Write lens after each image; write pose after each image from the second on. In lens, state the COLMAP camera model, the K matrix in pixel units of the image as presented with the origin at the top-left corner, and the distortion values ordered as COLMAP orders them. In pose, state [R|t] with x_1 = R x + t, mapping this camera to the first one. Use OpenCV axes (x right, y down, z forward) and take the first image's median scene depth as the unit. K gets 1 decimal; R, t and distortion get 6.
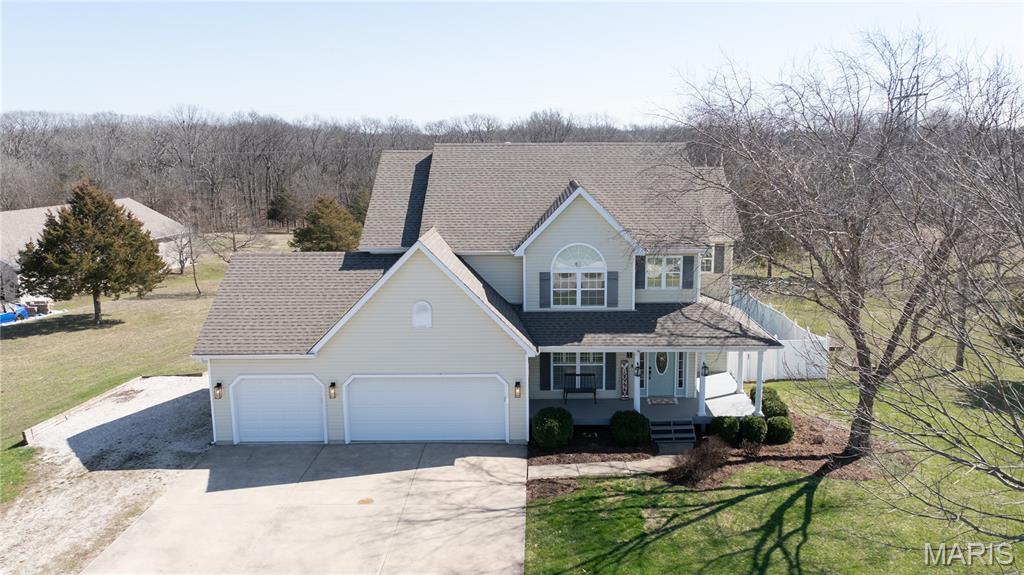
lens RADIAL K [[778.1, 0, 551.6], [0, 778.1, 271.2], [0, 0, 1]] dist [-0.032458, 0.011026]
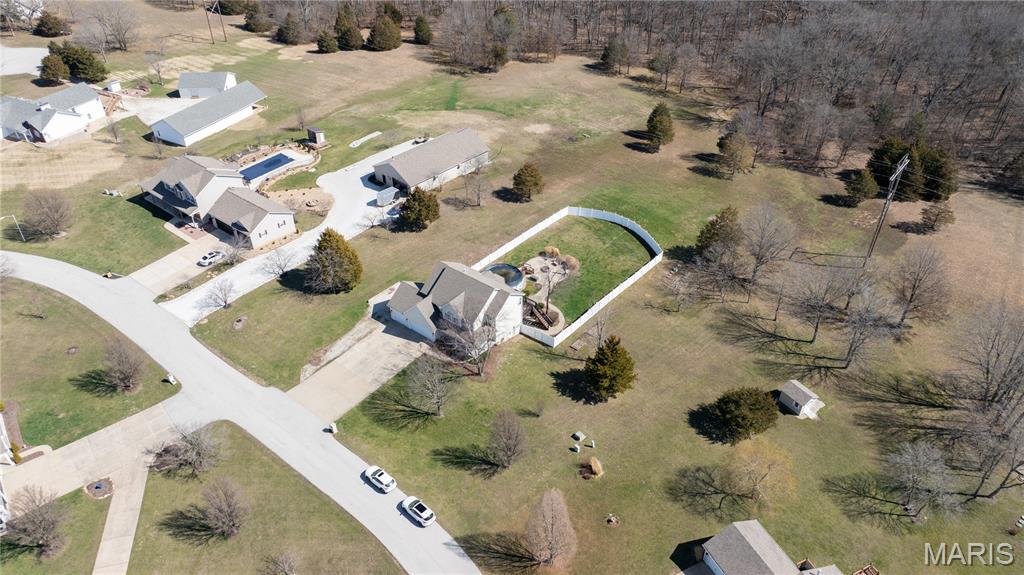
lens RADIAL K [[720.8, 0, 516.2], [0, 720.8, 284.6], [0, 0, 1]] dist [-0.030464, 0.023320]
pose [[0.778401, 0.385706, -0.495300, 2.719315], [-0.107064, 0.858994, 0.500667, -2.673963], [0.618570, -0.336691, 0.709937, -1.996807]]
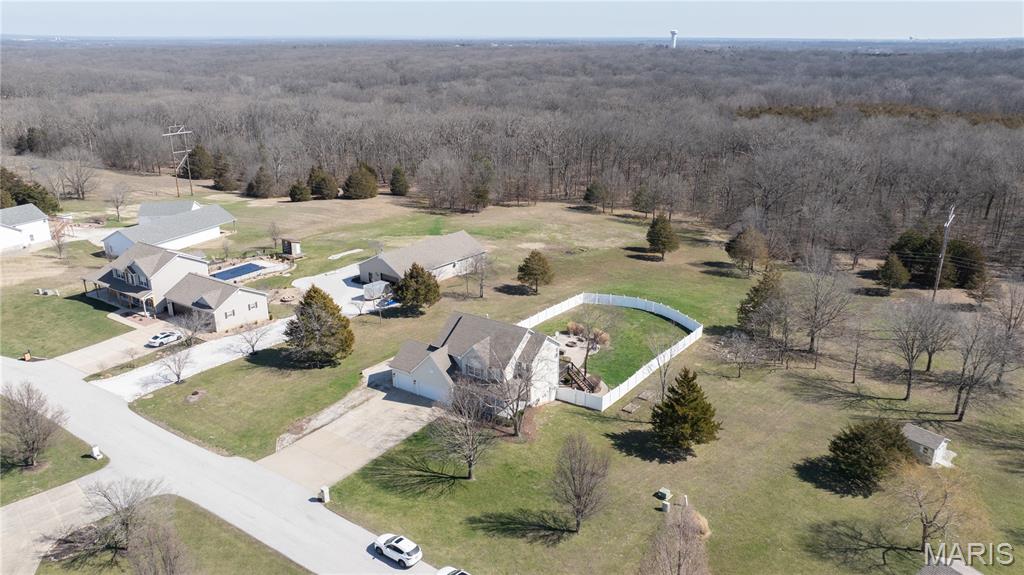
lens RADIAL K [[720.8, 0, 516.2], [0, 720.8, 284.6], [0, 0, 1]] dist [-0.030464, 0.023320]
pose [[0.823981, 0.191789, -0.533171, 2.192714], [-0.098898, 0.975209, 0.197955, -1.213193], [0.557919, -0.110381, 0.822522, -1.865624]]
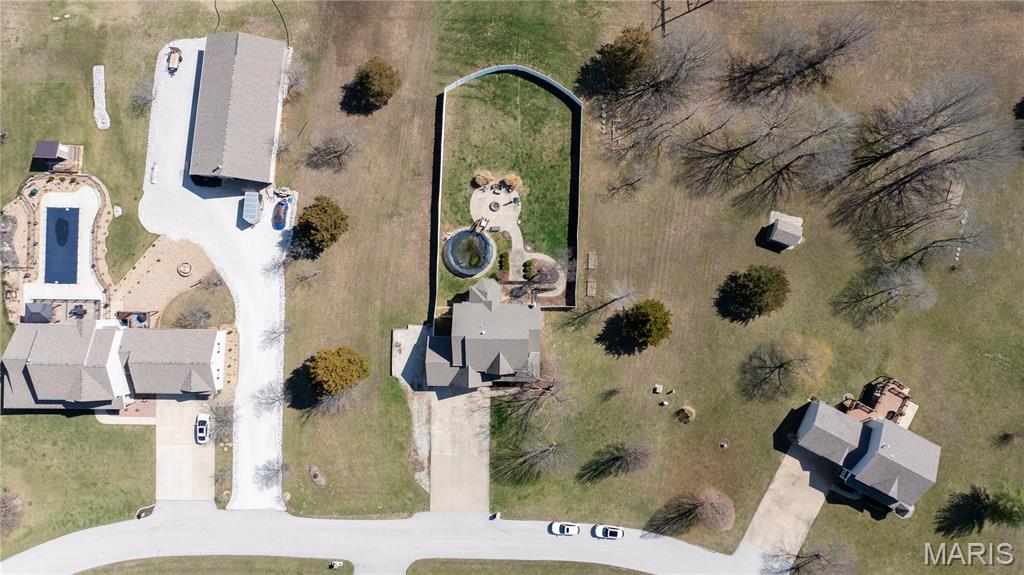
lens RADIAL K [[720.8, 0, 516.2], [0, 720.8, 284.6], [0, 0, 1]] dist [-0.030464, 0.023320]
pose [[0.999519, 0.030890, 0.002792, 0.119522], [-0.008215, 0.176880, 0.984198, -5.053521], [0.029908, -0.983748, 0.177049, 0.831324]]
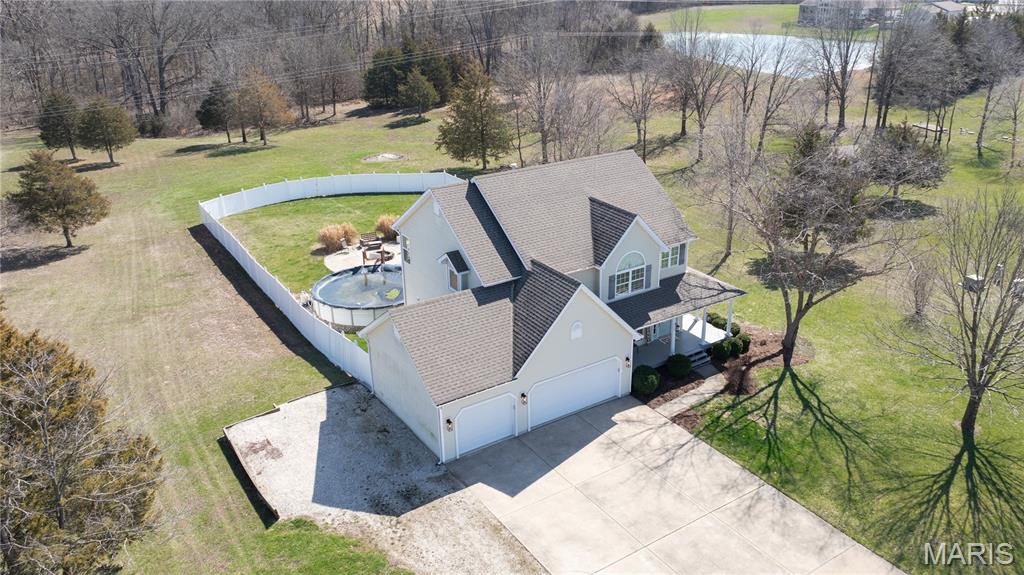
lens RADIAL K [[794.2, 0, 555.0], [0, 794.2, 289.5], [0, 0, 1]] dist [-0.033940, 0.001088]
pose [[0.828838, -0.215043, 0.516512, -0.950497], [0.087841, 0.961752, 0.259456, -0.401809], [-0.552550, -0.169676, 0.816026, -0.135118]]
